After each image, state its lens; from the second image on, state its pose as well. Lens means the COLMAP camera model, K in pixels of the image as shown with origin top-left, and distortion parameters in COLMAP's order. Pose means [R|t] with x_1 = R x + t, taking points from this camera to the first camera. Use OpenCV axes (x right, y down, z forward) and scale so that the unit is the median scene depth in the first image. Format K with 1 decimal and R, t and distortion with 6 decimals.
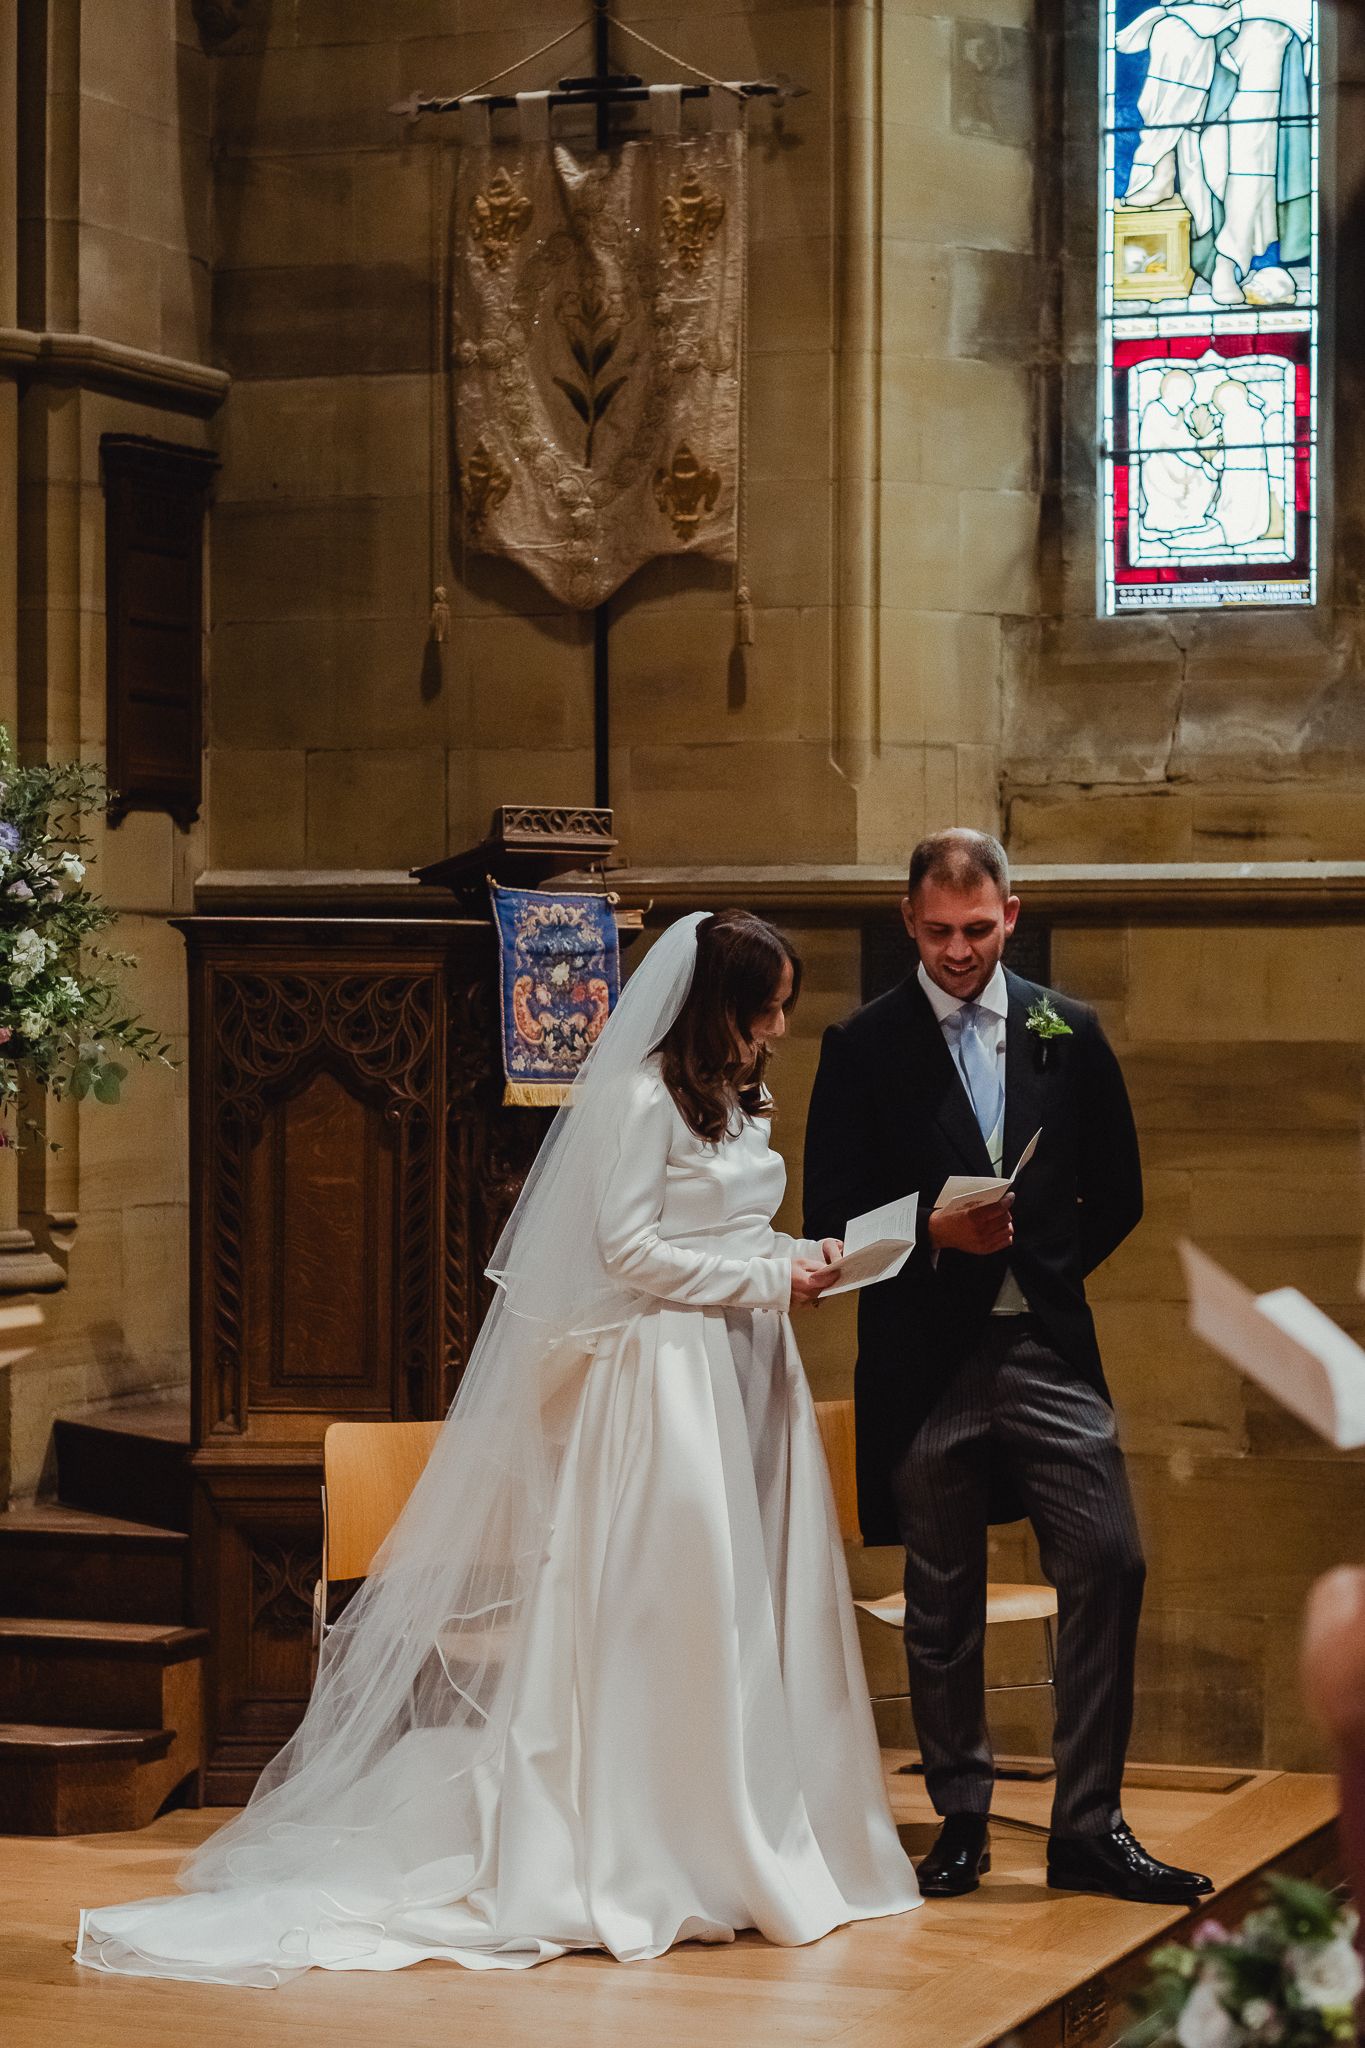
lens RADIAL K [[4949.8, 0, 691.7], [0, 4949.8, 1051.7], [0, 0, 1]] dist [0.158692, -1.416276]
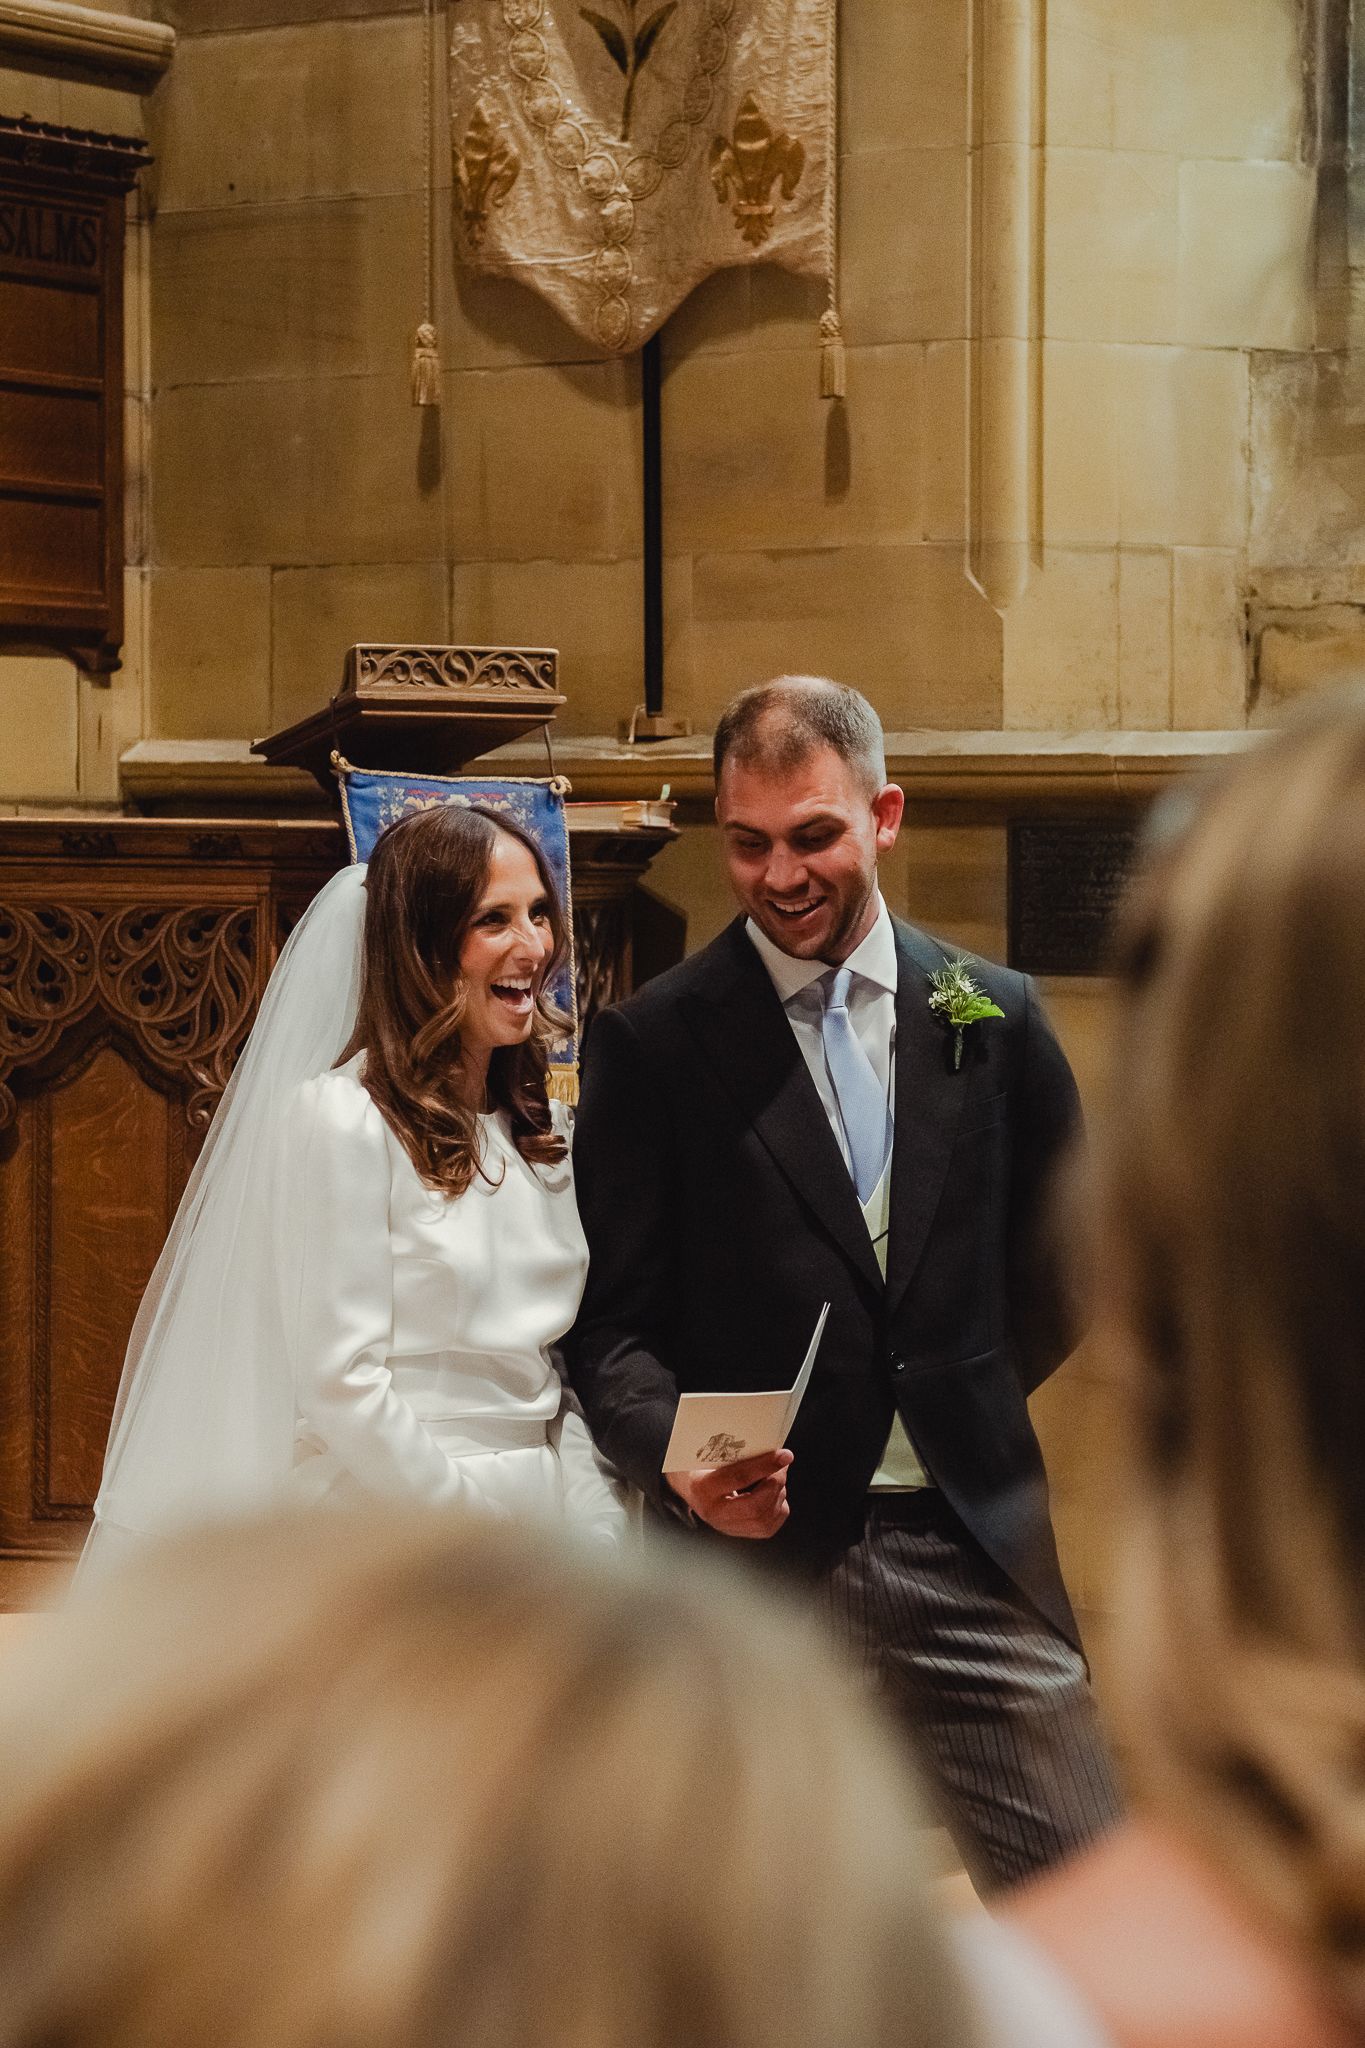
lens RADIAL K [[4949.8, 0, 691.7], [0, 4949.8, 1051.7], [0, 0, 1]] dist [0.158692, -1.416276]
pose [[0.980386, 0.009493, -0.196859, 0.122292], [-0.003420, 0.999508, 0.031170, -0.015162], [0.197058, -0.029885, 0.979936, 0.337267]]
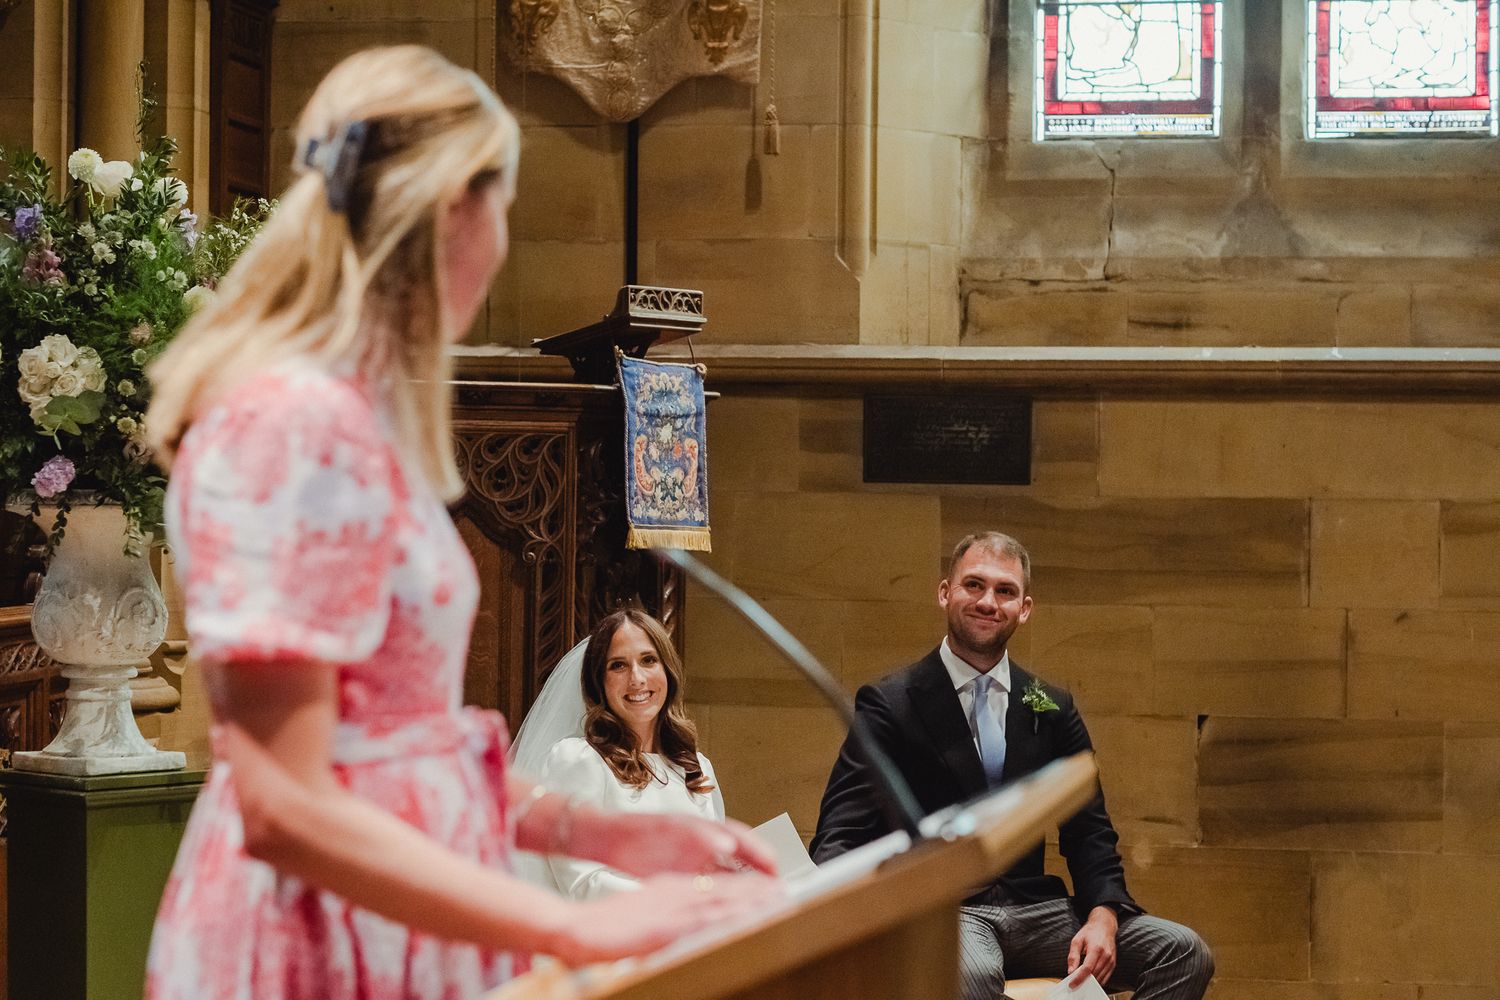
lens RADIAL K [[3625.4, 0, 750.0], [0, 3625.4, 500.0], [0, 0, 1]] dist [0.158692, -1.416276]
pose [[0.979833, 0.007672, 0.199670, -0.162097], [-0.006899, 0.999966, -0.004563, 0.003135], [-0.199699, 0.003094, 0.979852, 0.160524]]
